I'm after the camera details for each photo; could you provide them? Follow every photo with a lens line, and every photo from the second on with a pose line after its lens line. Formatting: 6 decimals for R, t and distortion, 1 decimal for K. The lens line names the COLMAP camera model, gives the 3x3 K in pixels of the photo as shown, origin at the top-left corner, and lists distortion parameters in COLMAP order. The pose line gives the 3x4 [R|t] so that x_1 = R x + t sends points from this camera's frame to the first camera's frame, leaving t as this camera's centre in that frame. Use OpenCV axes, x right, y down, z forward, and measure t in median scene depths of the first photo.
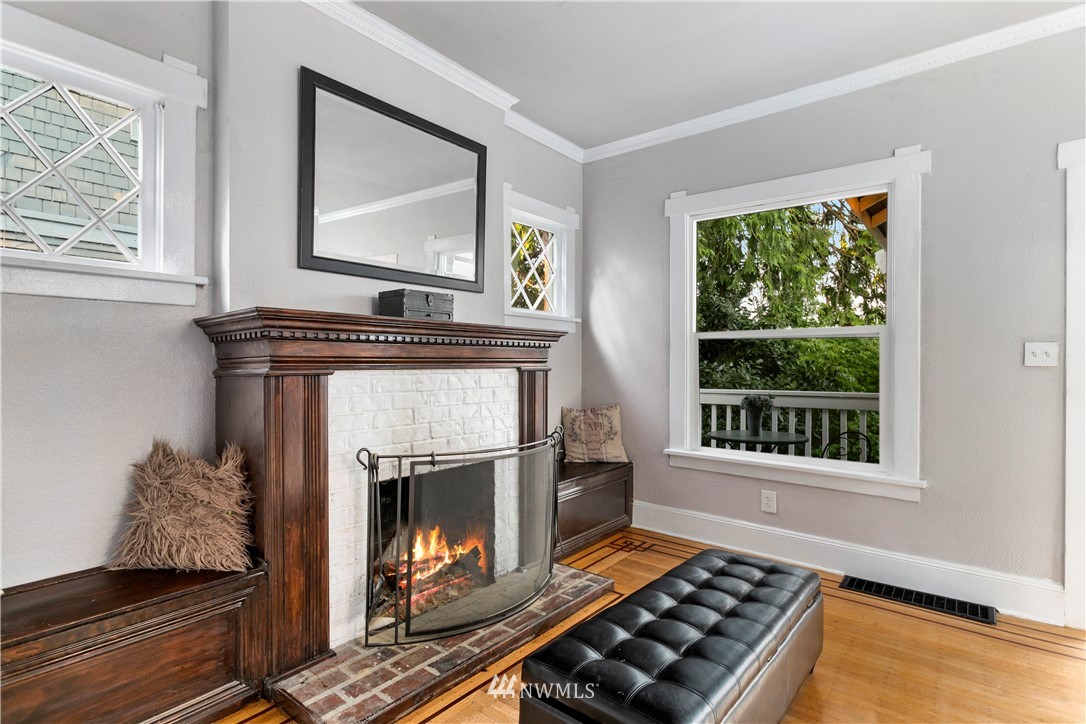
lens RADIAL K [[538.6, 0, 540.4], [0, 538.6, 361.1], [0, 0, 1]] dist [-0.007401, 0.004332]
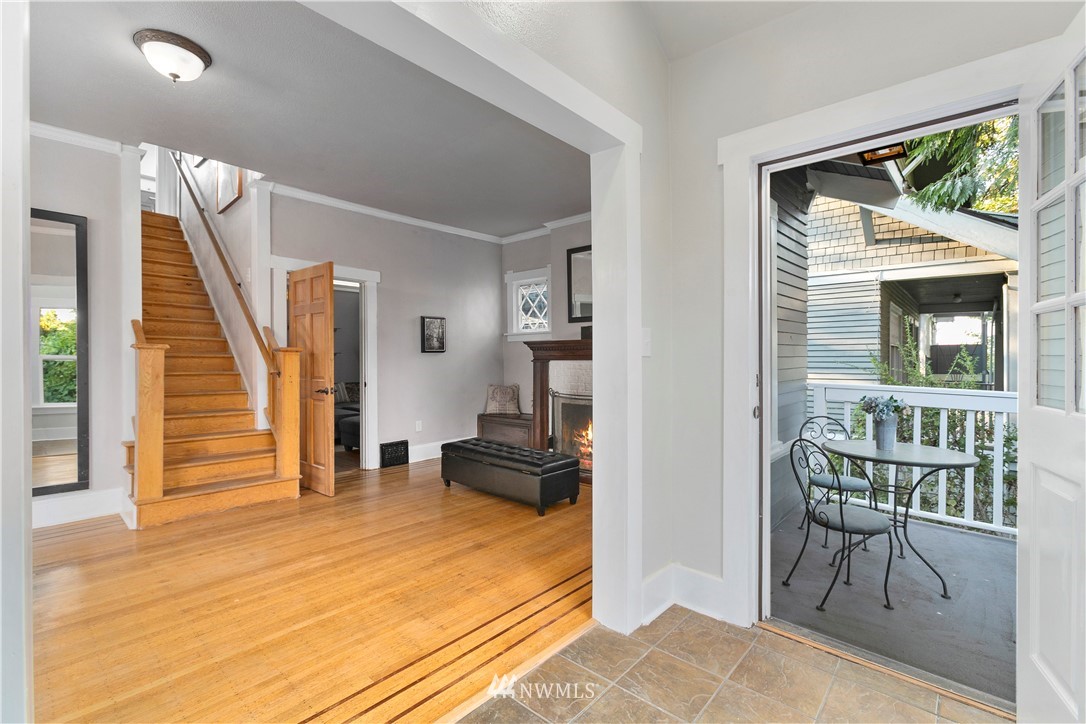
lens RADIAL K [[489.8, 0, 544.2], [0, 489.8, 364.3], [0, 0, 1]] dist [-0.014573, 0.005761]
pose [[-0.047381, 0.005931, -0.998859, 2.001408], [0.001364, 0.999982, 0.005873, 0.021389], [0.998876, -0.001084, -0.047388, 0.966344]]
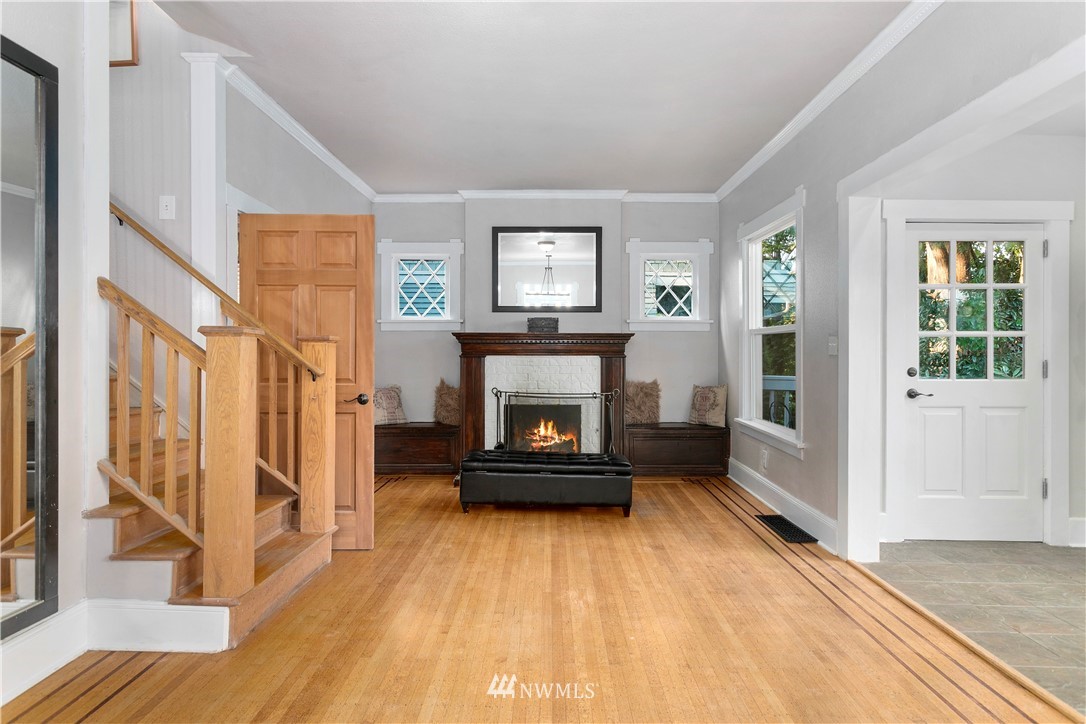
lens RADIAL K [[624.9, 0, 545.3], [0, 624.9, 354.7], [0, 0, 1]] dist [-0.003405, 0.000617]
pose [[0.621389, -0.002429, -0.783499, 1.795443], [0.000283, 0.999996, -0.002877, 0.020375], [0.783502, 0.001566, 0.621387, -0.507448]]
